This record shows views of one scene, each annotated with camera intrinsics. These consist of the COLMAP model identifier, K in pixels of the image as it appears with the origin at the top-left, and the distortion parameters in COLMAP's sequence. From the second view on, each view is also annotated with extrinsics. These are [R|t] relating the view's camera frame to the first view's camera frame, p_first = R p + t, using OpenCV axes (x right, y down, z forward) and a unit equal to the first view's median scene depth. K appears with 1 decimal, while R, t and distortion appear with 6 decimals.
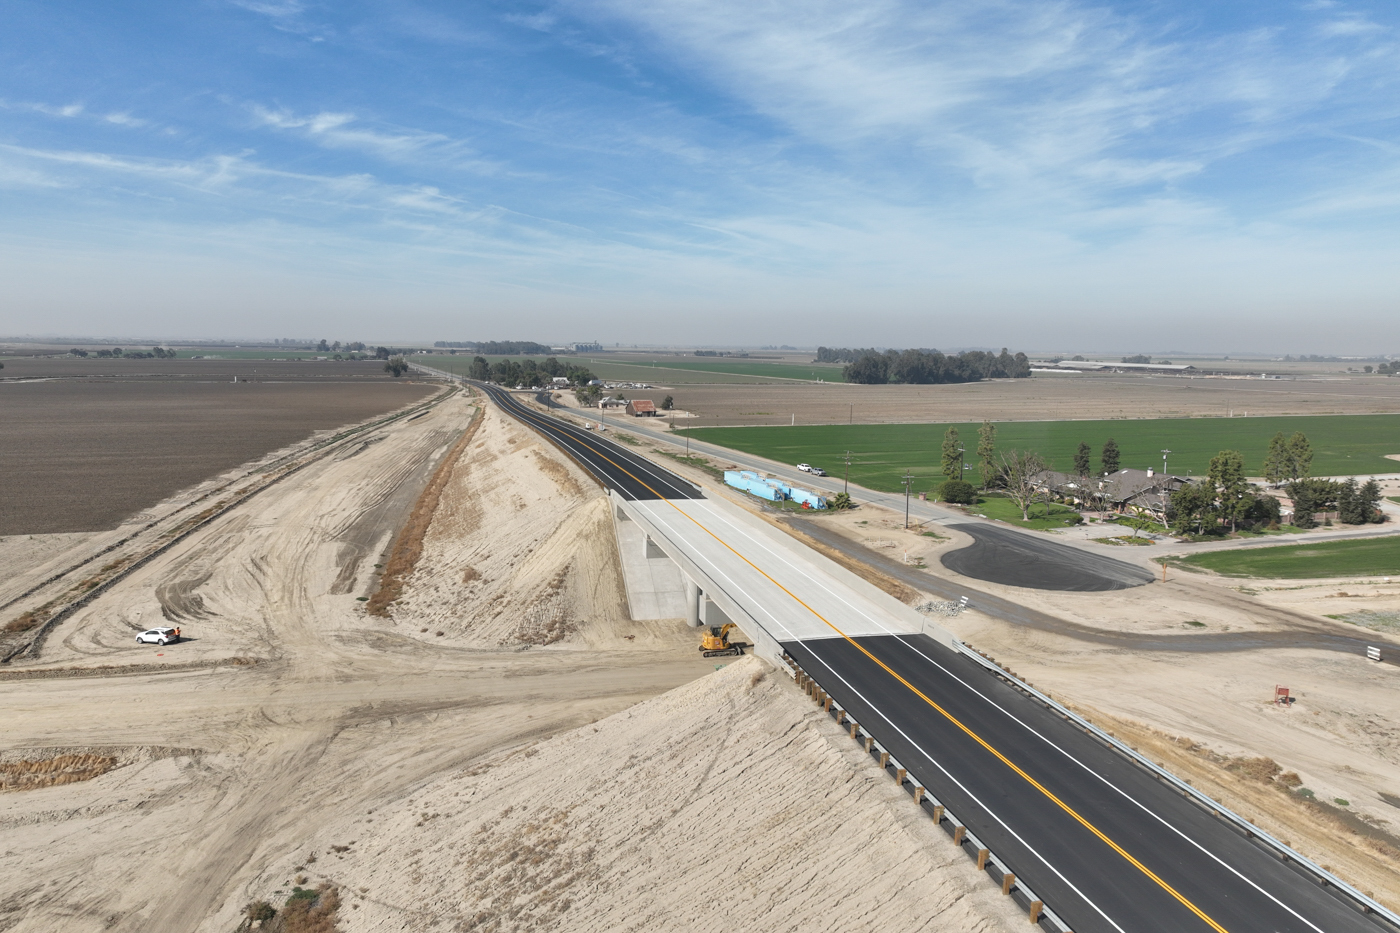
lens RADIAL K [[987.6, 0, 696.1], [0, 987.6, 465.7], [0, 0, 1]] dist [-0.001360, 0.016516]
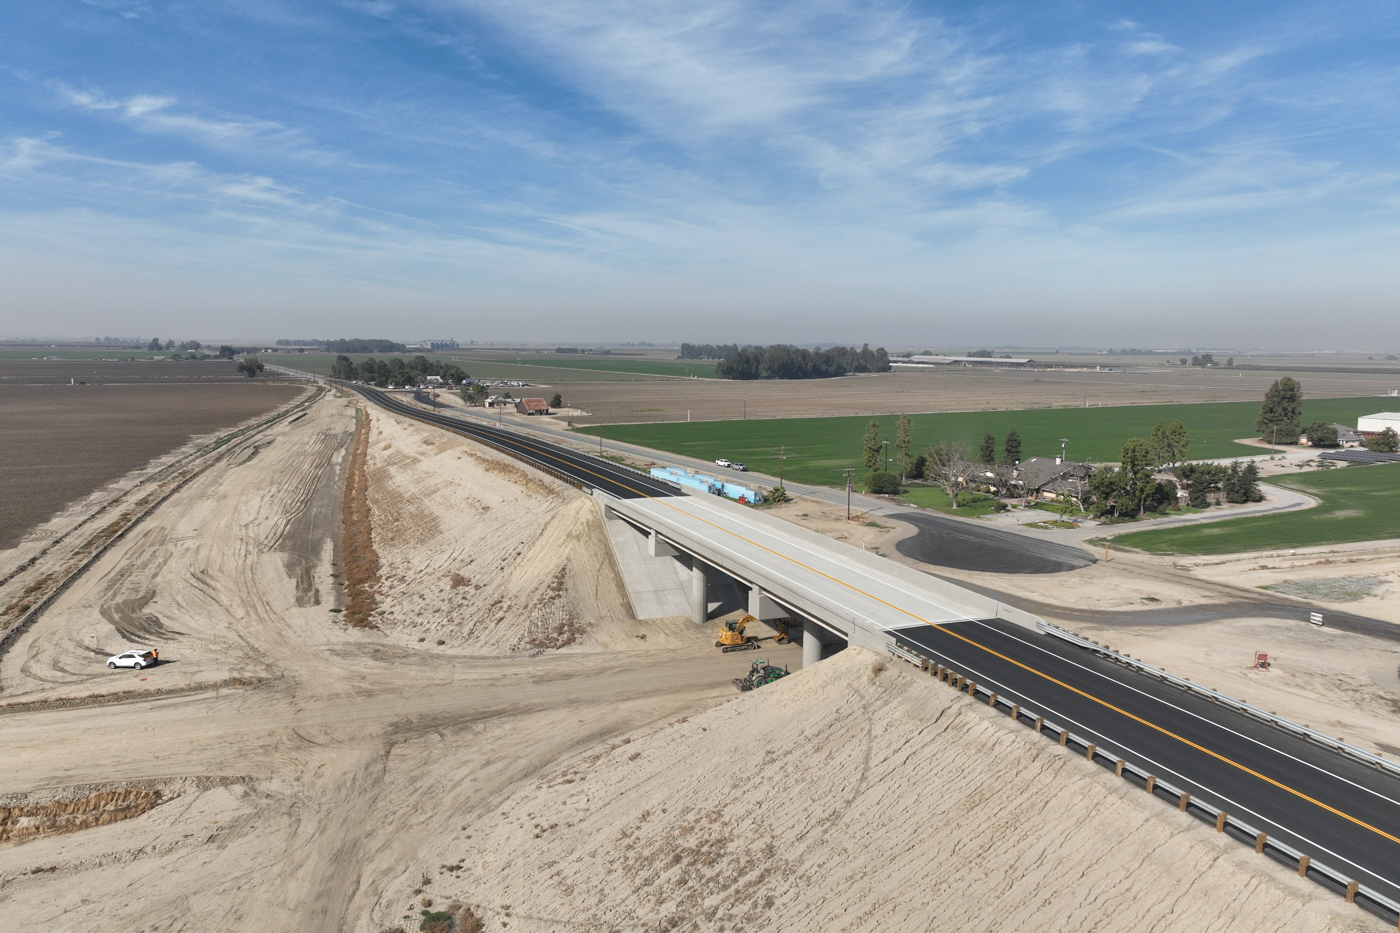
lens RADIAL K [[987.6, 0, 696.1], [0, 987.6, 465.7], [0, 0, 1]] dist [-0.001360, 0.016516]
pose [[0.989475, -0.022948, 0.142871, -0.144679], [0.022482, 0.999735, 0.004872, -0.002027], [-0.142945, -0.001608, 0.989729, 0.007476]]
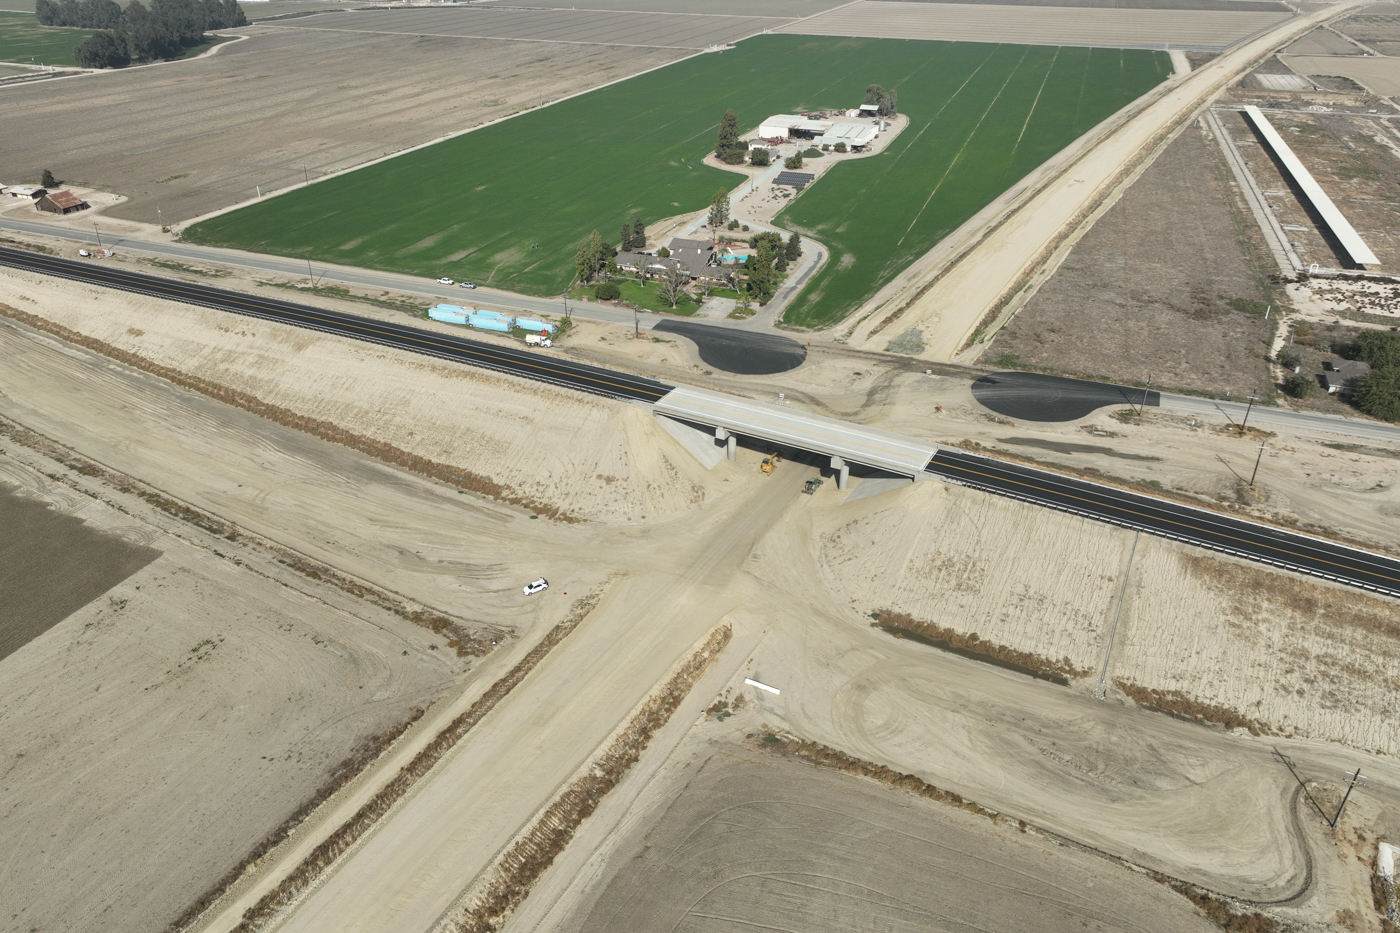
lens RADIAL K [[988.0, 0, 696.6], [0, 988.0, 461.8], [0, 0, 1]] dist [0.001439, 0.011839]
pose [[0.675174, -0.368510, 0.639016, -1.296135], [0.096093, 0.902832, 0.419118, -0.661409], [-0.731373, -0.221573, 0.644980, -0.211005]]
